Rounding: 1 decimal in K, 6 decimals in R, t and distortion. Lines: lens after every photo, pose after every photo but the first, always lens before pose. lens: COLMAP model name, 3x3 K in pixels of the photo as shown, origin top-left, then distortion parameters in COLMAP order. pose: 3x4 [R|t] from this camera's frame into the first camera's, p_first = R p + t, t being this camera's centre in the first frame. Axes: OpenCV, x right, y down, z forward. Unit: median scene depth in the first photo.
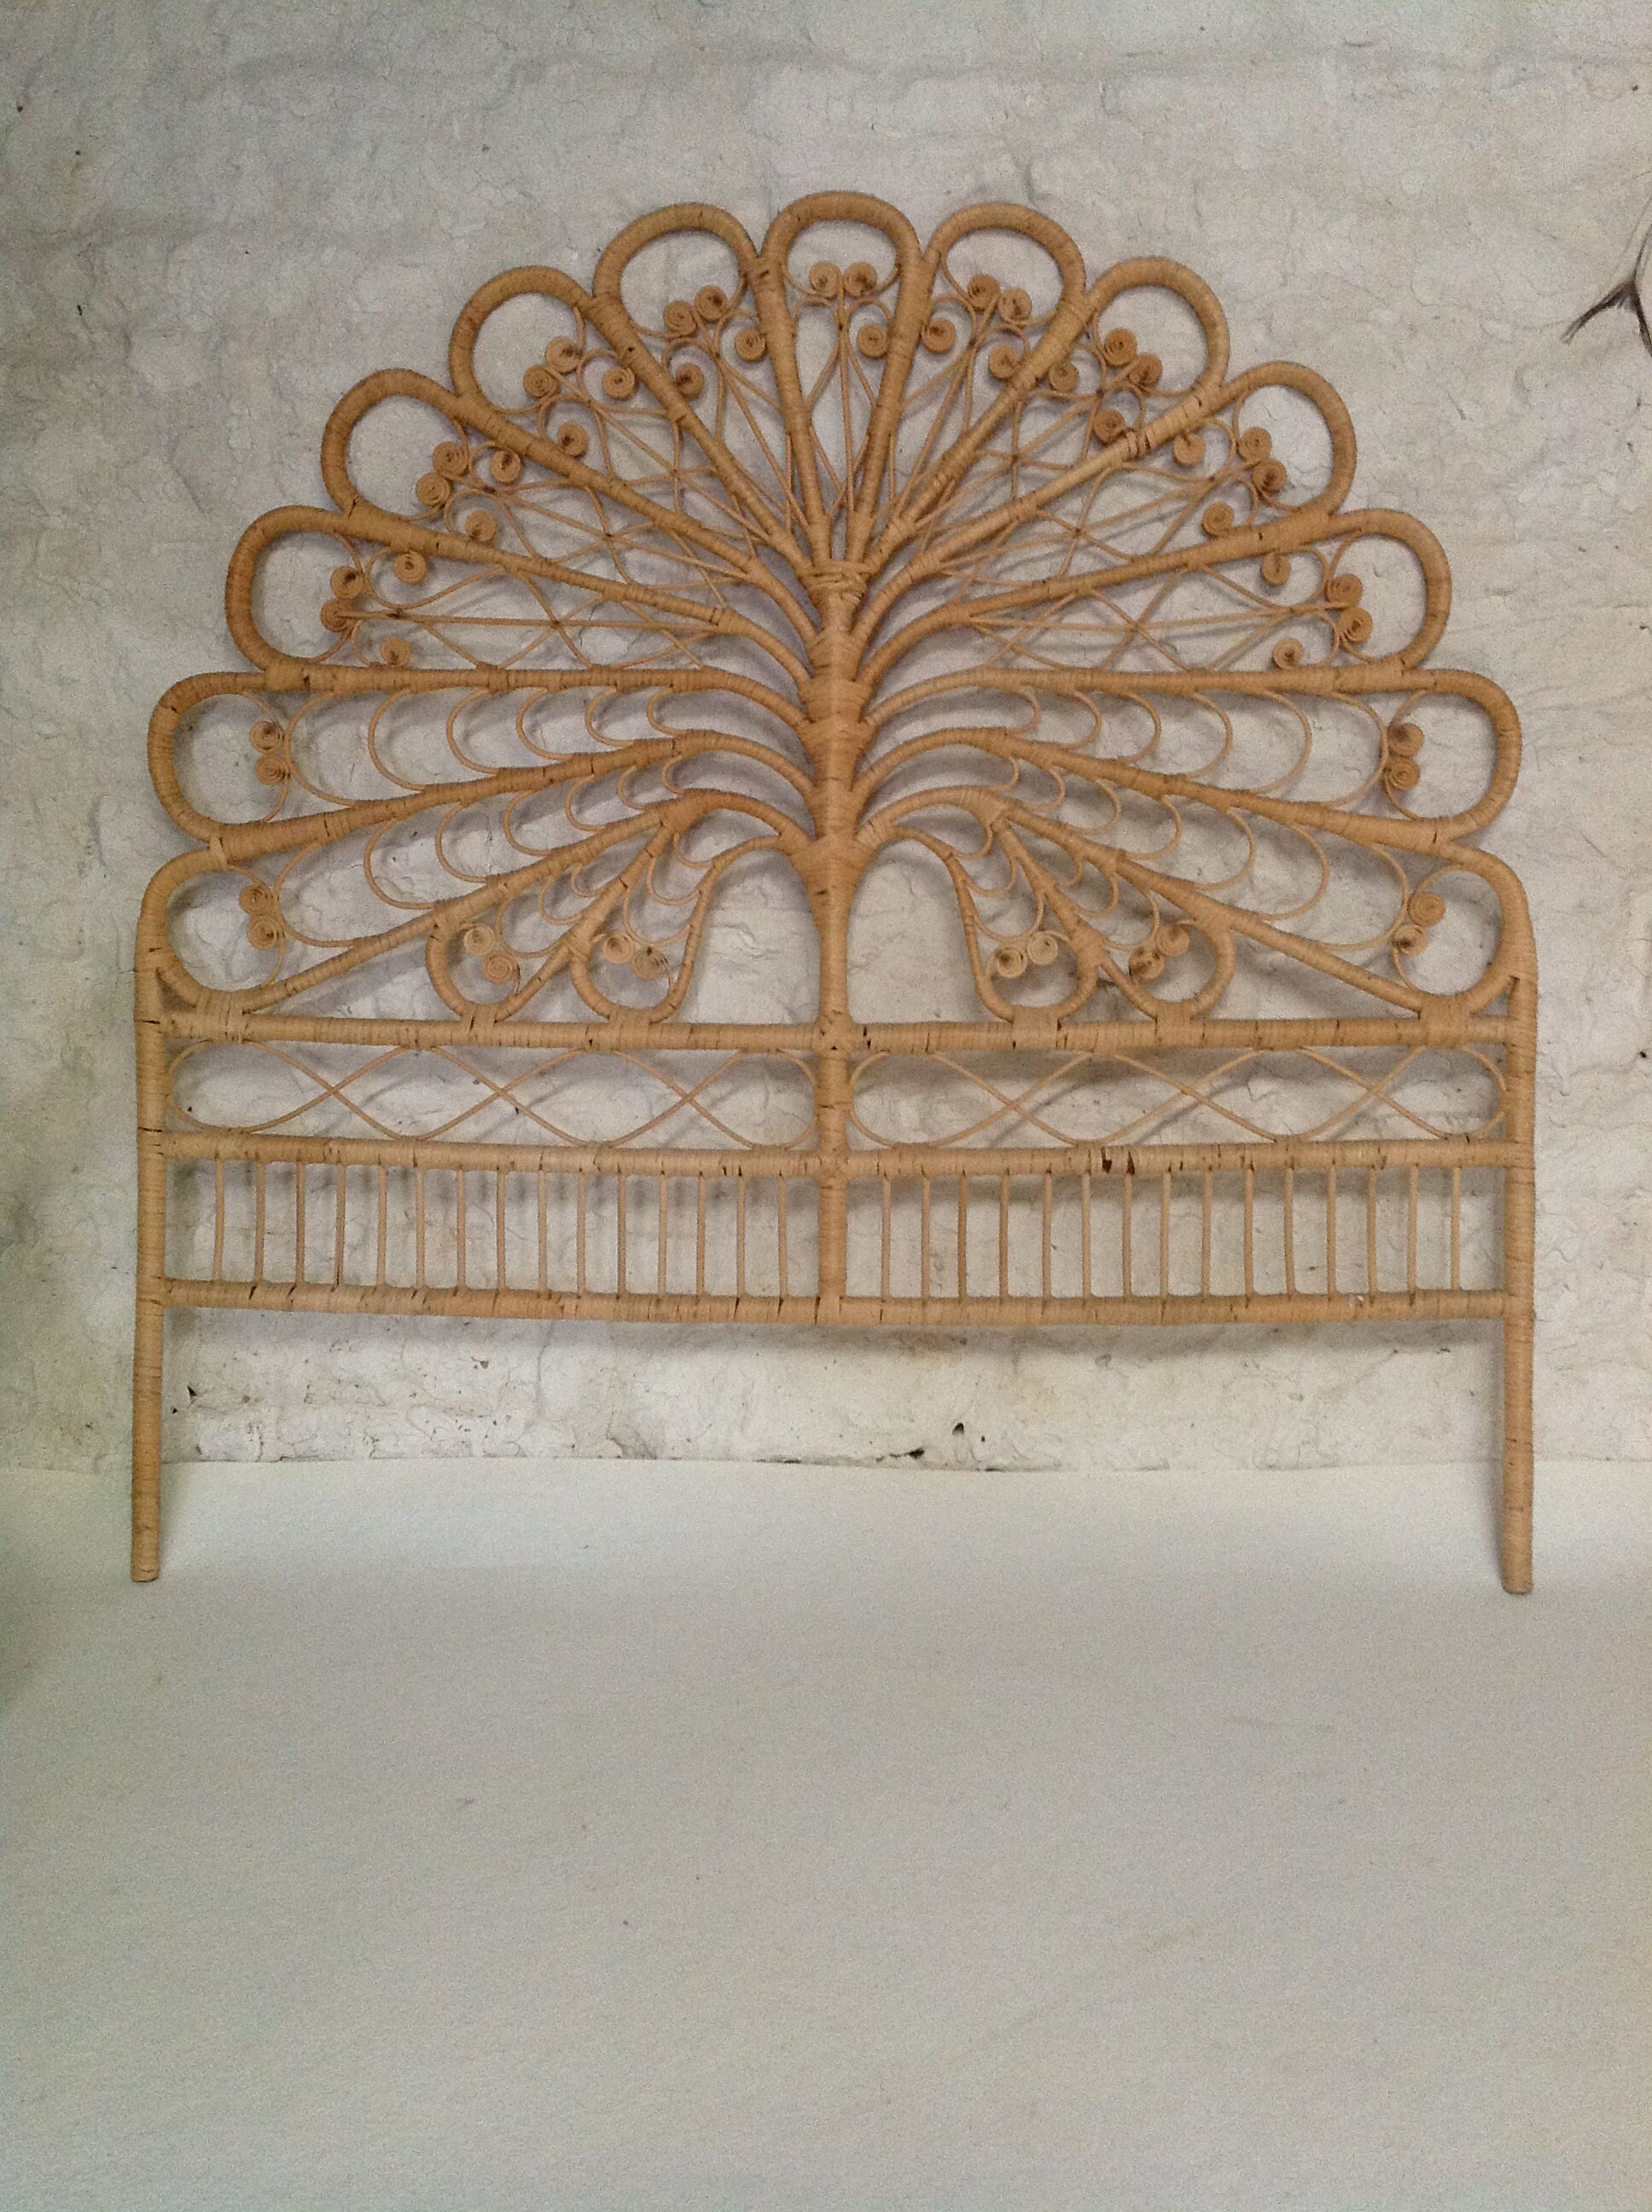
lens RADIAL K [[2075.4, 0, 809.8], [0, 2075.4, 1098.0], [0, 0, 1]] dist [0.147033, -0.304178]
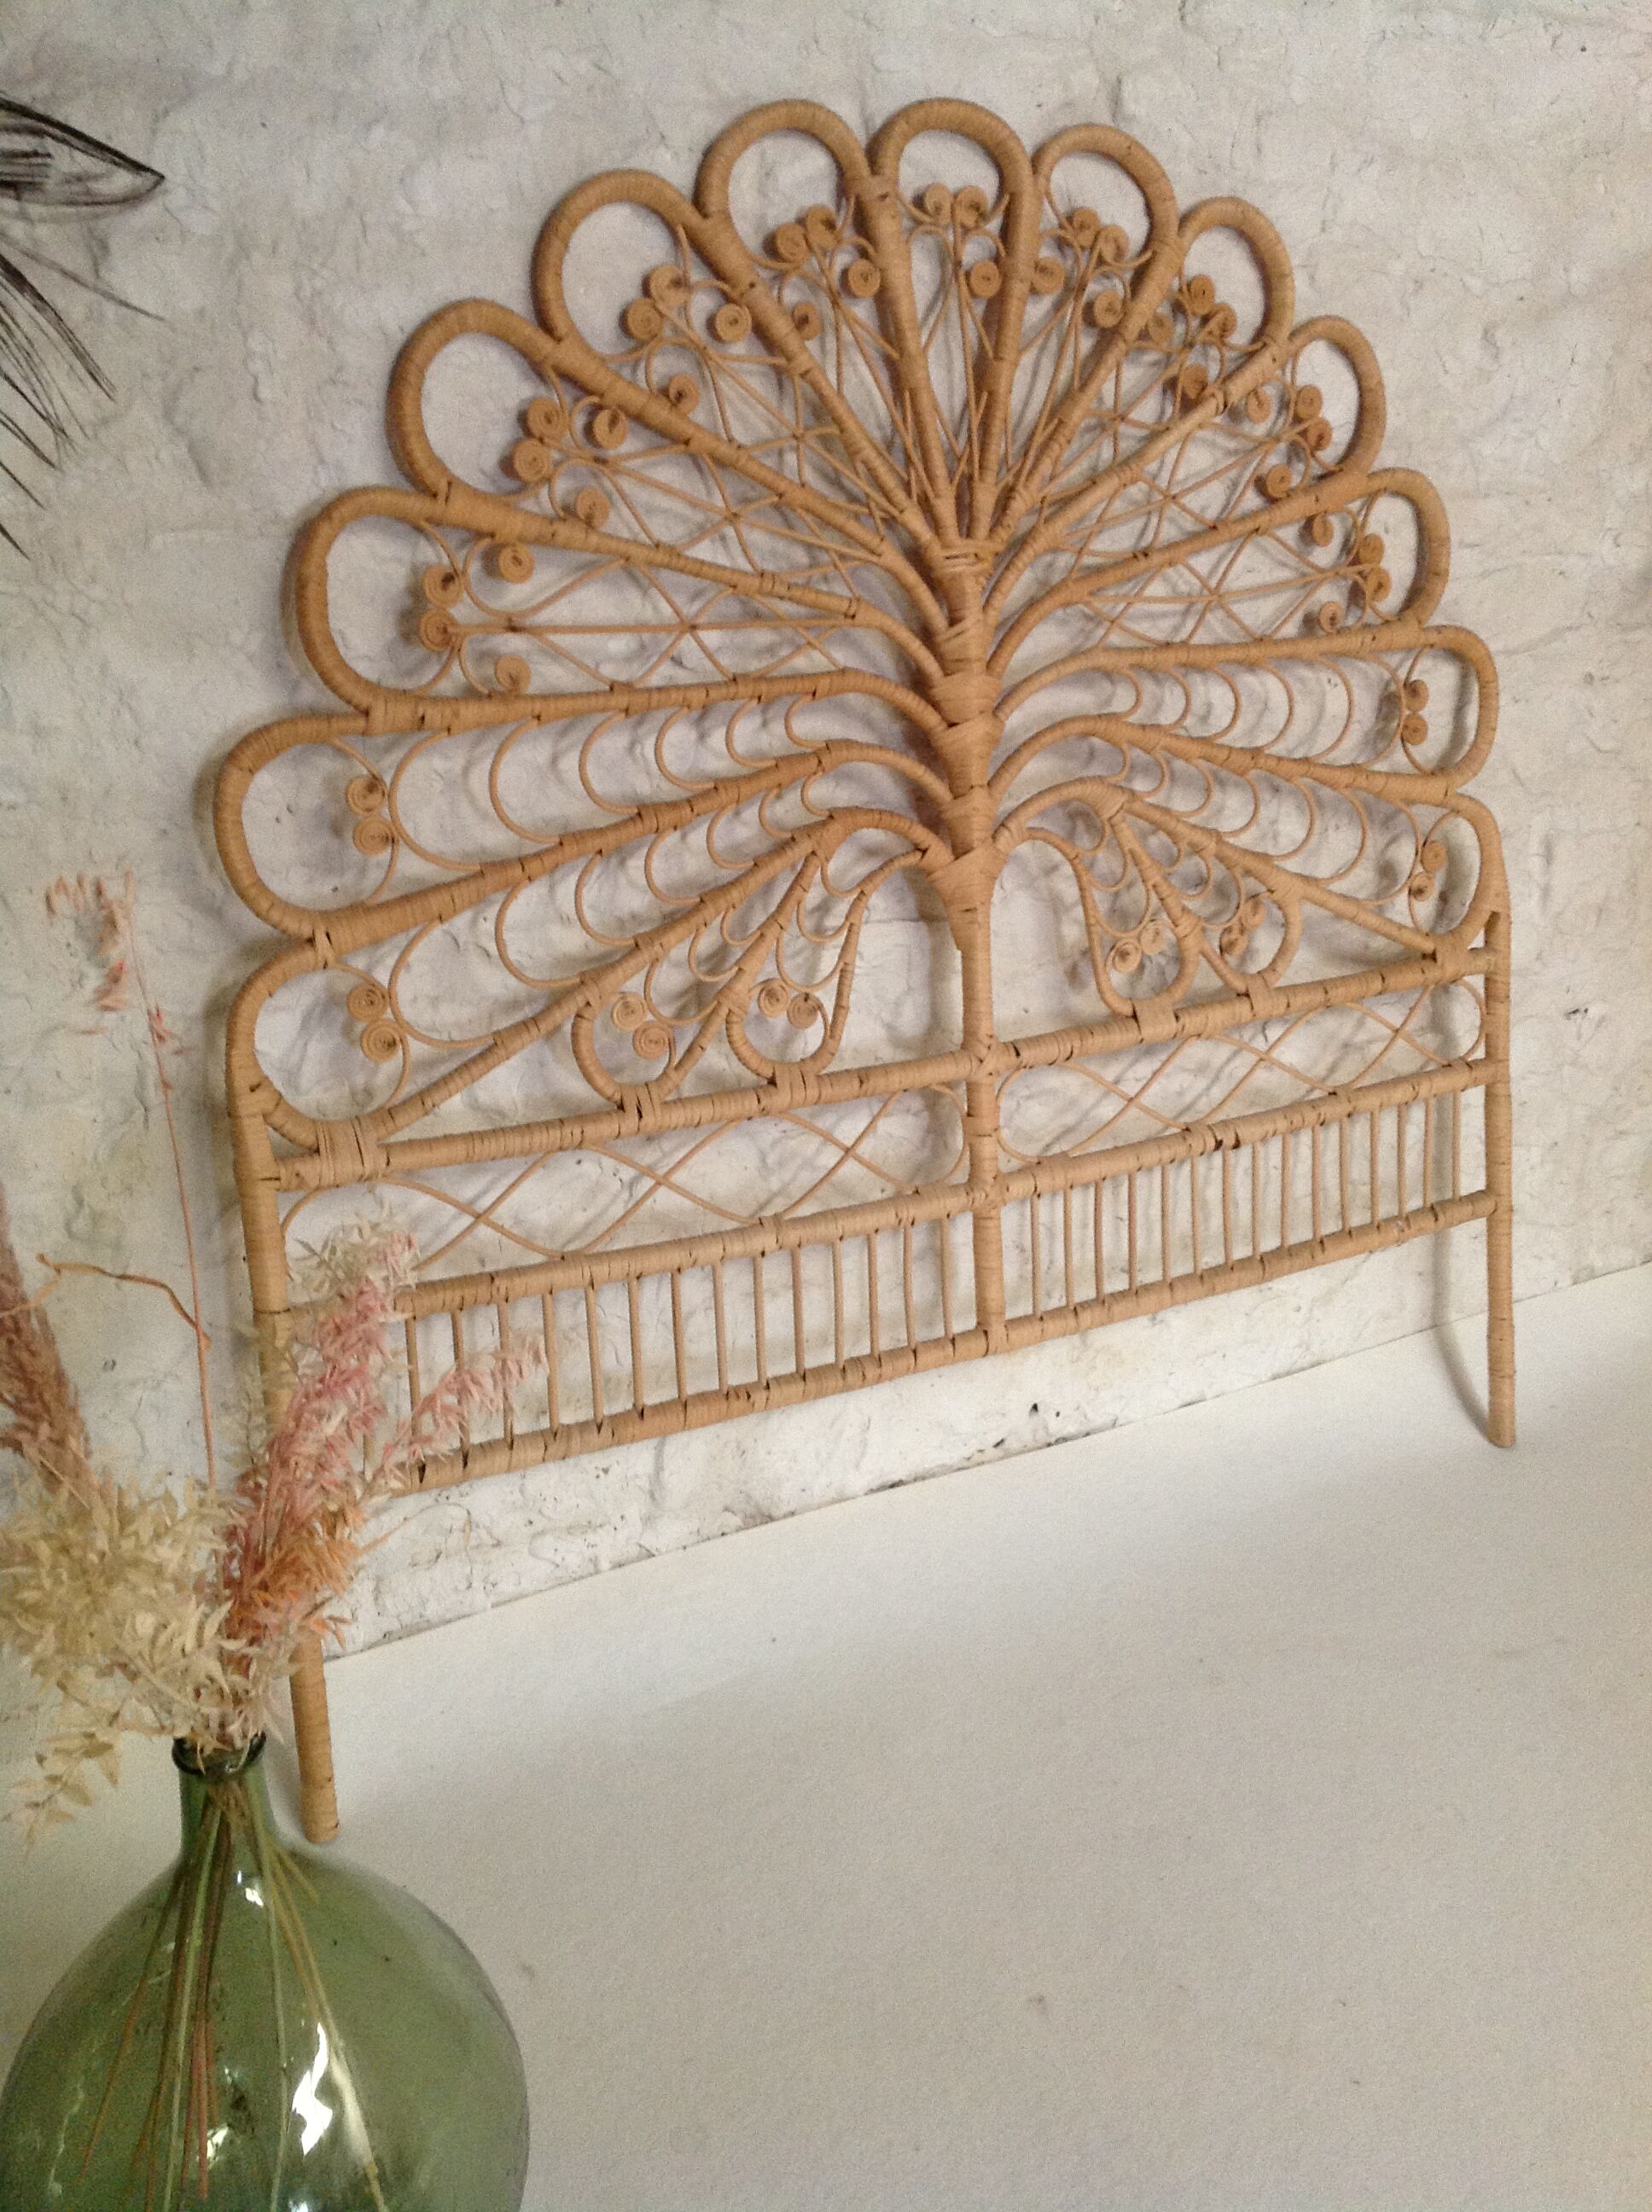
lens RADIAL K [[2075.4, 0, 809.8], [0, 2075.4, 1098.0], [0, 0, 1]] dist [0.147033, -0.304178]
pose [[0.853784, -0.163742, 0.494208, -0.518580], [0.075457, 0.978150, 0.193724, -0.199565], [-0.515130, -0.128107, 0.847484, 0.245400]]
